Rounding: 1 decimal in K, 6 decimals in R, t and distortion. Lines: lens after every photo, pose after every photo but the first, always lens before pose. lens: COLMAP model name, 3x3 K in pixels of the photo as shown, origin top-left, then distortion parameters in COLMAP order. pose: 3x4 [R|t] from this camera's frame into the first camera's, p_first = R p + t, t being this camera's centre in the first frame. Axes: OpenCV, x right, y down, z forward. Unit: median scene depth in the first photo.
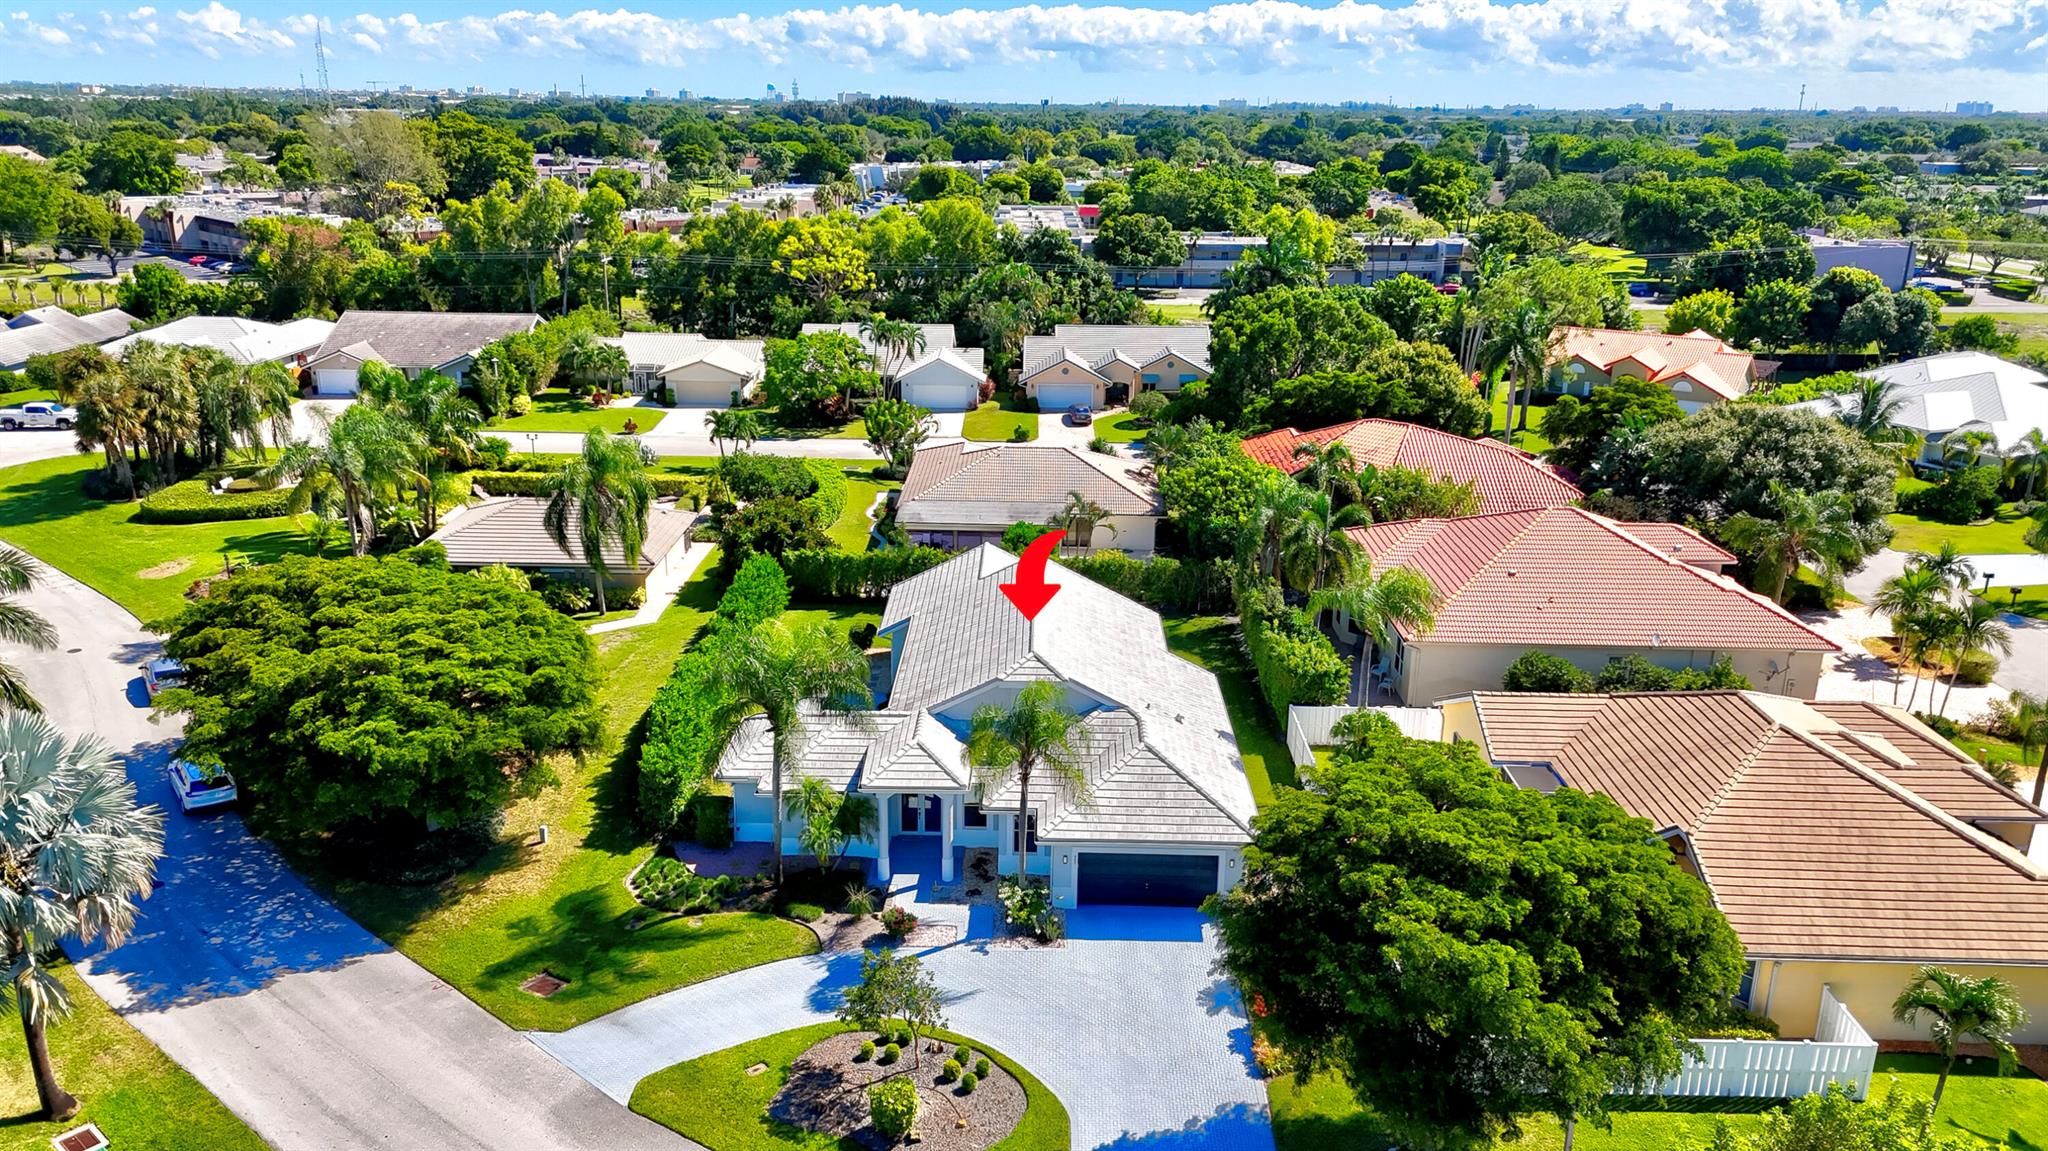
lens RADIAL K [[1503.0, 0, 1024.0], [0, 1503.0, 575.5], [0, 0, 1]] dist [0.079020, -0.086661]
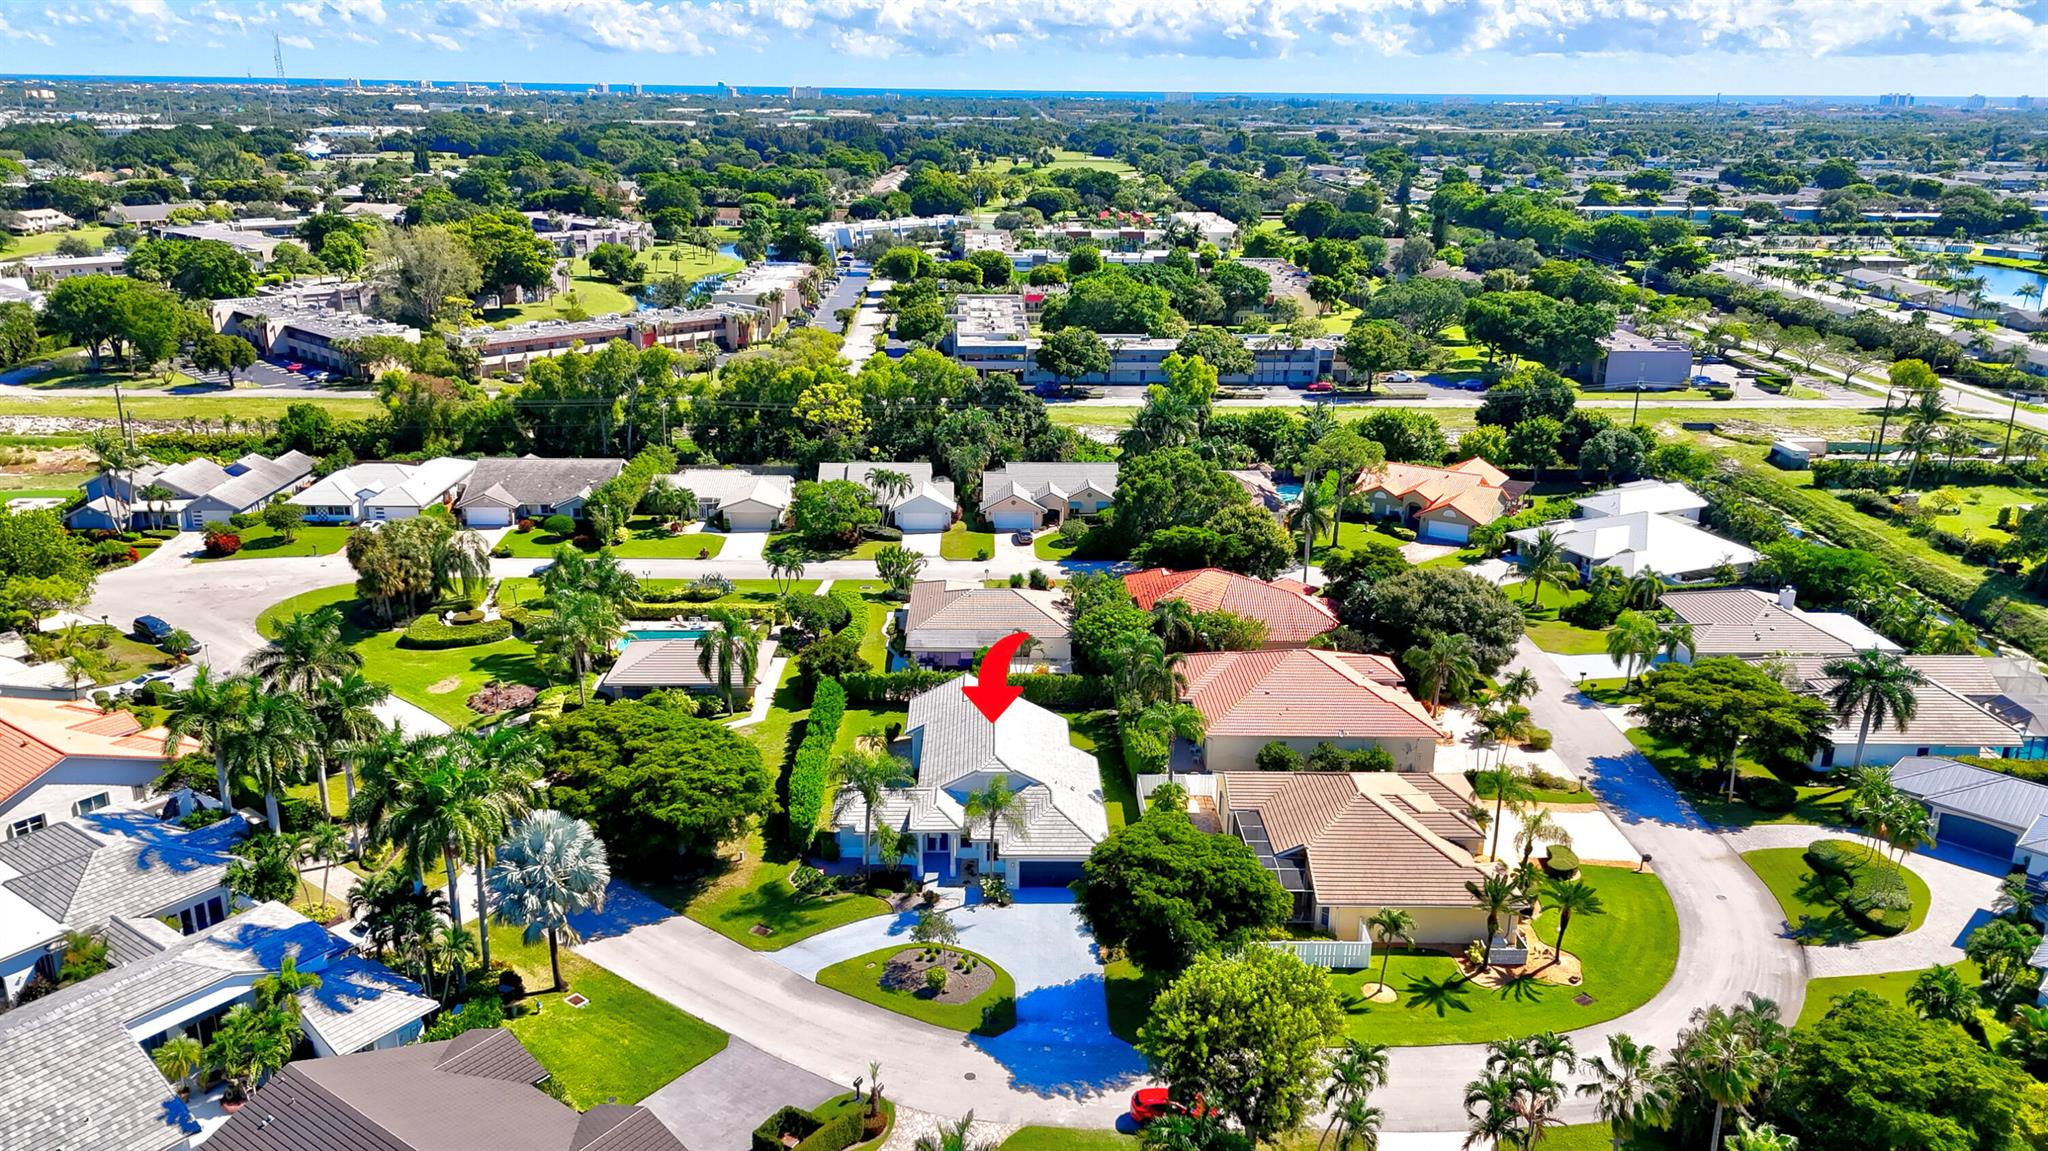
lens RADIAL K [[1504.8, 0, 1024.0], [0, 1504.8, 575.5], [0, 0, 1]] dist [0.122290, -0.198848]
pose [[0.999476, -0.011635, 0.030209, -0.008752], [0.011299, 0.999873, 0.011272, -0.137325], [-0.030336, -0.010924, 0.999480, -0.632548]]
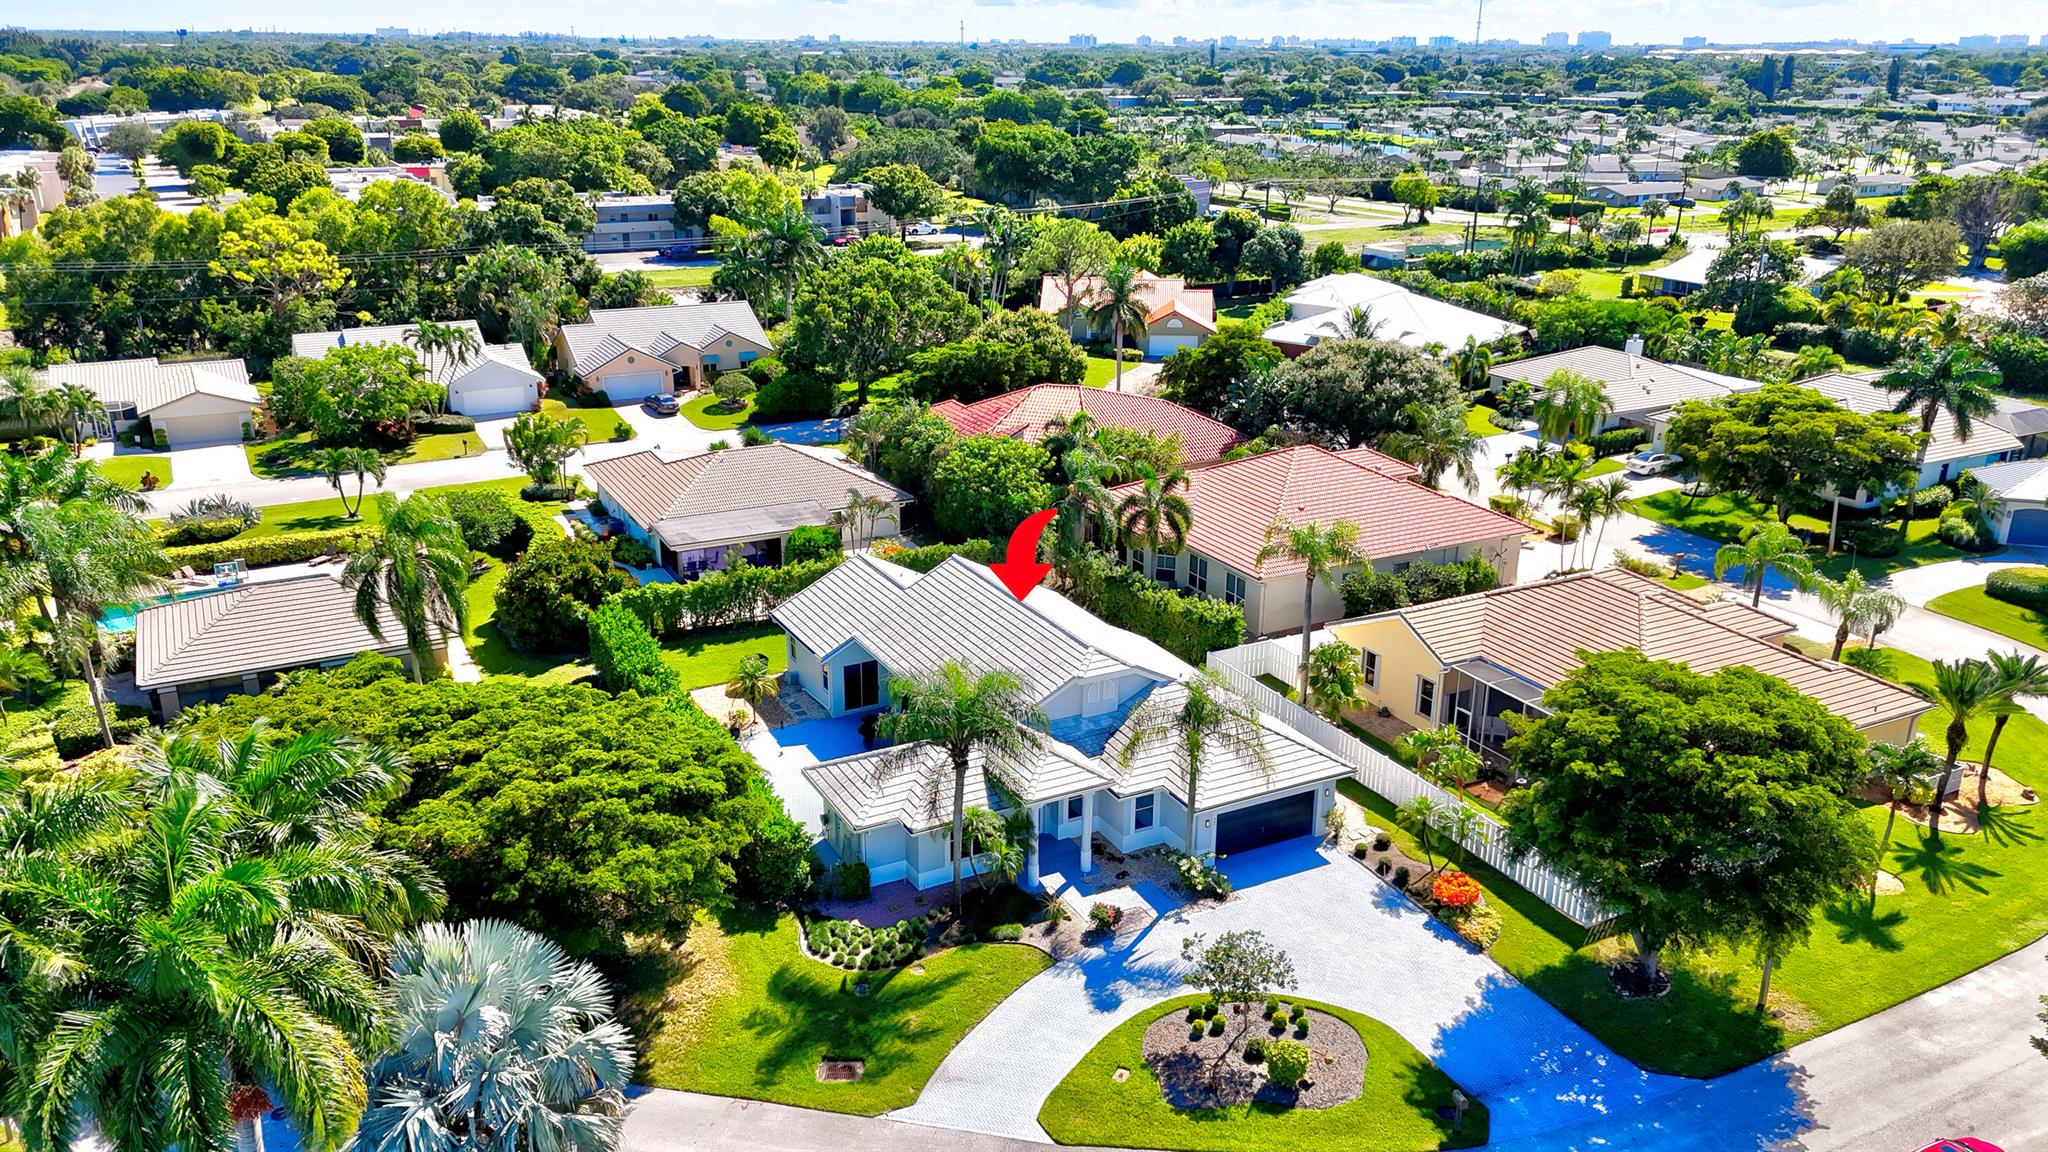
lens RADIAL K [[1526.8, 0, 1024.0], [0, 1526.8, 576.0], [0, 0, 1]] dist [0.080357, -0.097811]
pose [[0.873804, -0.165089, 0.457398, -0.362744], [0.147629, 0.986274, 0.073949, -0.059433], [-0.463328, 0.002908, 0.886182, 0.038687]]
